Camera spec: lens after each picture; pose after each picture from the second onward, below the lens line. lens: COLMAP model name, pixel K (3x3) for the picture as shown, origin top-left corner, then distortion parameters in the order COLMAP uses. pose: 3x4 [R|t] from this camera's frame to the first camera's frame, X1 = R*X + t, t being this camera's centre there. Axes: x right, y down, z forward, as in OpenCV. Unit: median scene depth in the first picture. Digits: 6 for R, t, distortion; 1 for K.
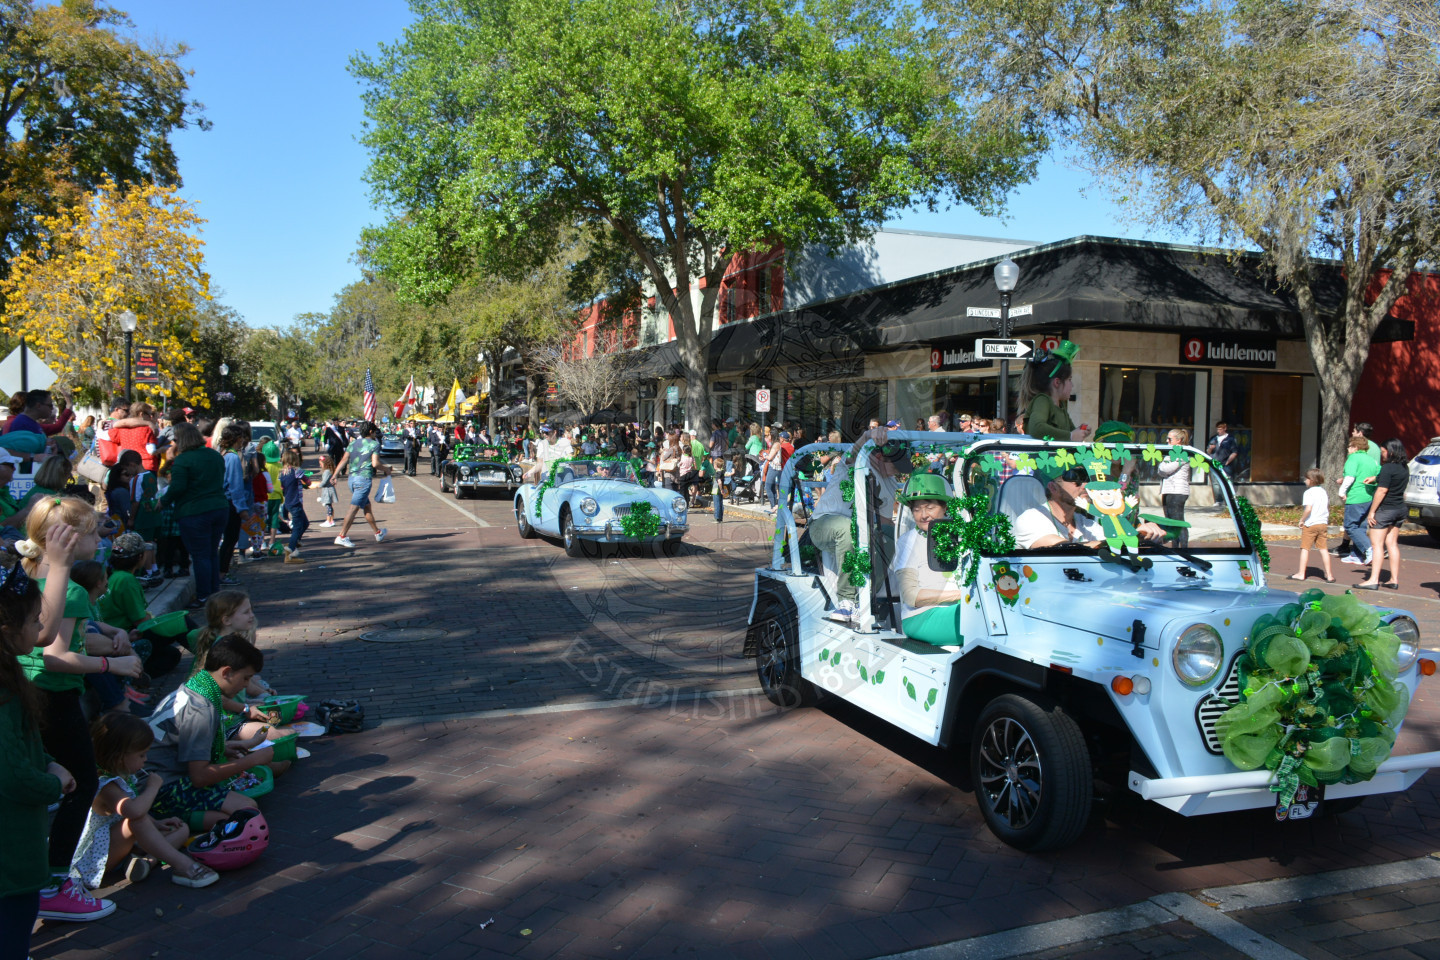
lens RADIAL K [[1129.5, 0, 720.8], [0, 1129.5, 482.2], [0, 0, 1]] dist [-0.011144, -0.005491]
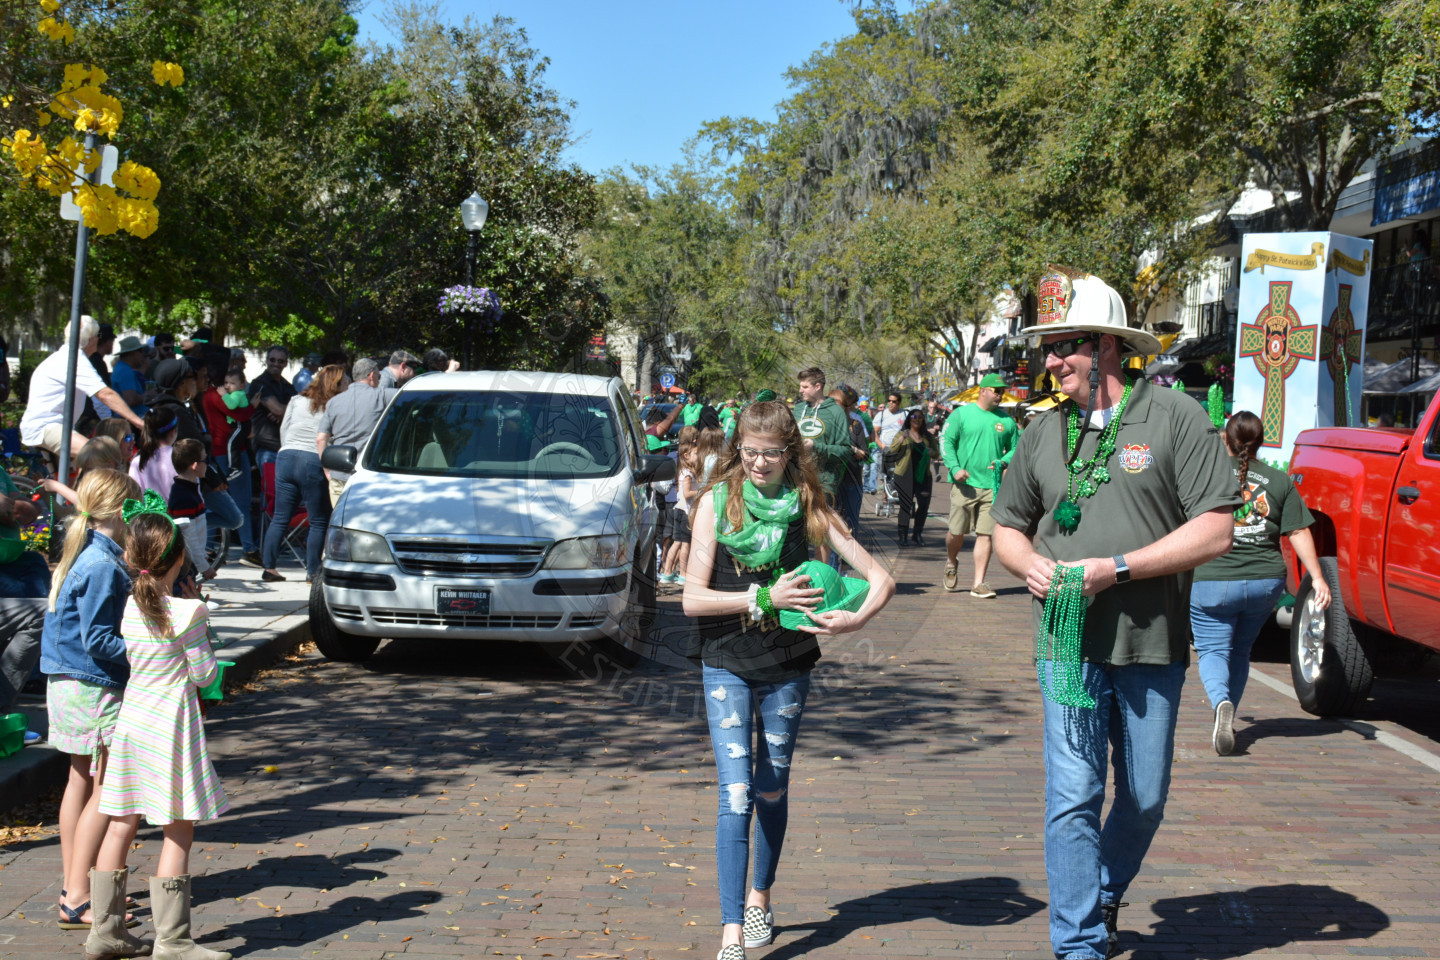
lens RADIAL K [[2266.2, 0, 718.0], [0, 2266.2, 468.9], [0, 0, 1]] dist [-0.027110, 0.000000]
pose [[0.943056, 0.035133, -0.330773, -0.107128], [-0.046044, 0.998621, -0.025208, -0.011309], [0.329431, 0.039003, 0.943374, 0.275449]]
